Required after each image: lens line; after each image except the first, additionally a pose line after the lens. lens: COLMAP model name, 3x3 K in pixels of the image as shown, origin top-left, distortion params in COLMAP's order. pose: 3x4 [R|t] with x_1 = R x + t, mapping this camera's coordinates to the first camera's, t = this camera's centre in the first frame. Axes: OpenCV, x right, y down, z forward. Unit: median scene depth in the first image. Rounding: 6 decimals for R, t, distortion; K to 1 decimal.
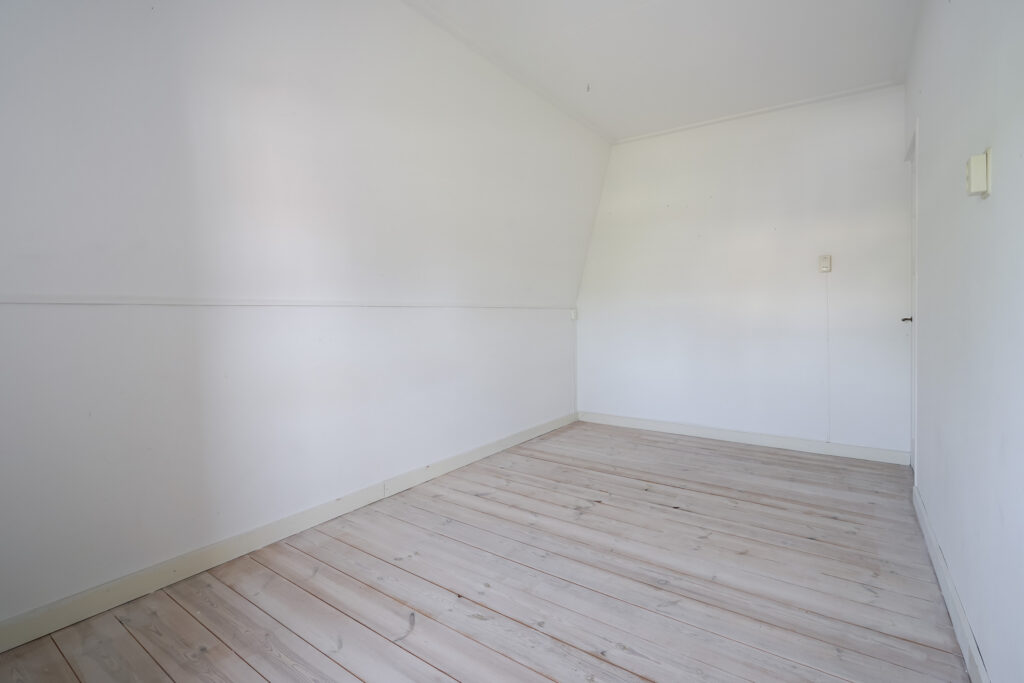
lens RADIAL K [[469.8, 0, 512.4], [0, 469.8, 322.3], [0, 0, 1]] dist [-0.003116, -0.000130]
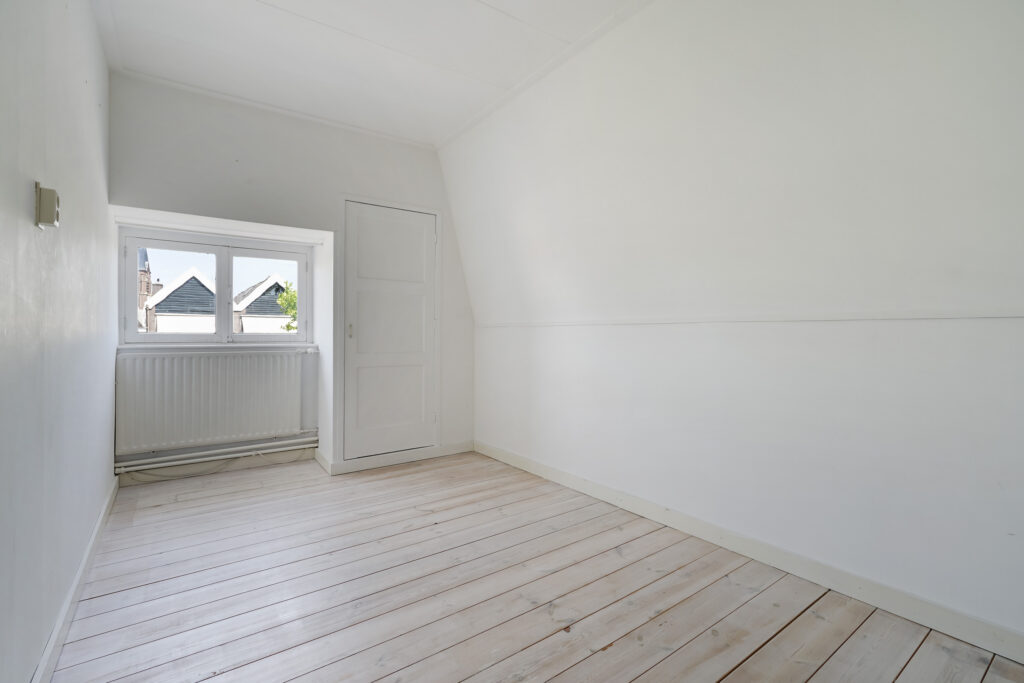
lens RADIAL K [[469.8, 0, 512.4], [0, 469.8, 322.3], [0, 0, 1]] dist [-0.003116, -0.000130]
pose [[-0.314175, -0.008874, -0.949323, 0.942058], [-0.009843, 0.999933, -0.006090, -0.030050], [0.949314, 0.007431, -0.314242, 1.309617]]
